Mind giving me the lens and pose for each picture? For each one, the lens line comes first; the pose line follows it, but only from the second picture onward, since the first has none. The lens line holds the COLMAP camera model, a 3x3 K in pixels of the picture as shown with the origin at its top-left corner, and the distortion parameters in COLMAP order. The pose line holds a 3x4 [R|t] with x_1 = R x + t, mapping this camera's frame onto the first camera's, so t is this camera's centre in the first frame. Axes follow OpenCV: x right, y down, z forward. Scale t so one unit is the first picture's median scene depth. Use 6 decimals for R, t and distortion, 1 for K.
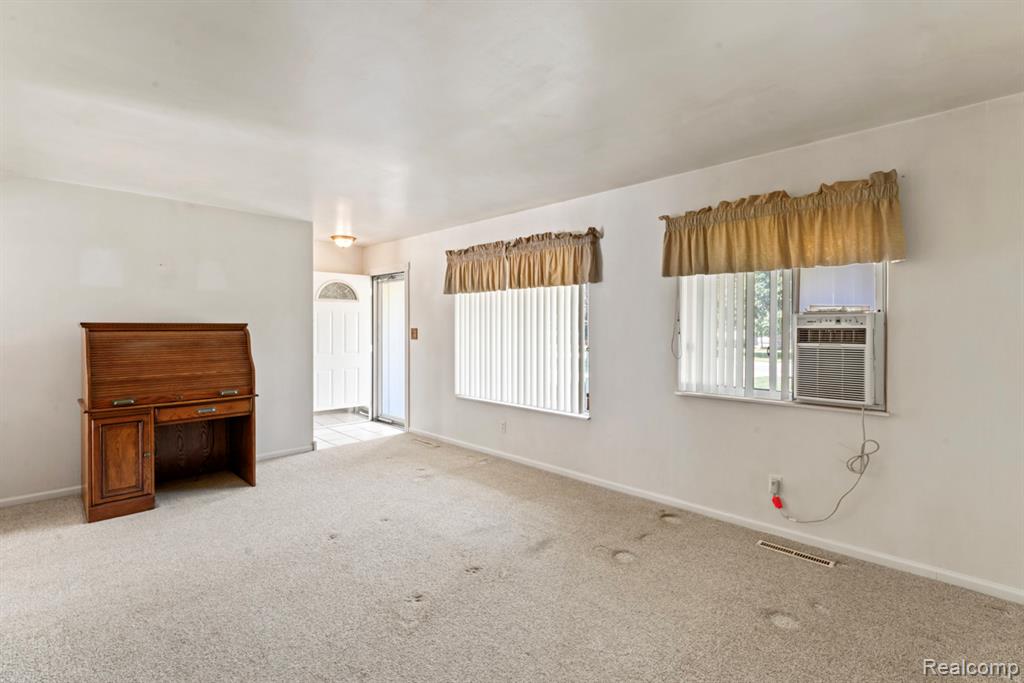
lens RADIAL K [[484.7, 0, 511.5], [0, 484.7, 321.5], [0, 0, 1]] dist [-0.001404, -0.000292]
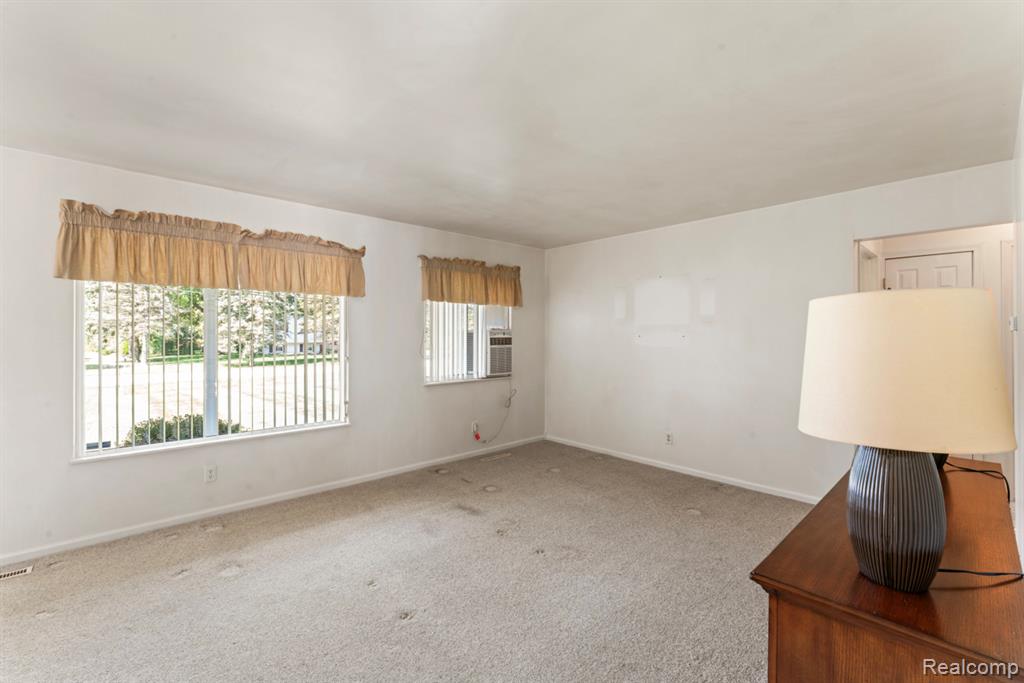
lens RADIAL K [[430.6, 0, 512.0], [0, 430.6, 341.5], [0, 0, 1]] dist [-0.000383, -0.000073]
pose [[0.041715, -0.002374, 0.999127, -0.982583], [0.002734, 0.999994, 0.002262, 0.023718], [-0.999126, 0.002638, 0.041721, 0.784536]]
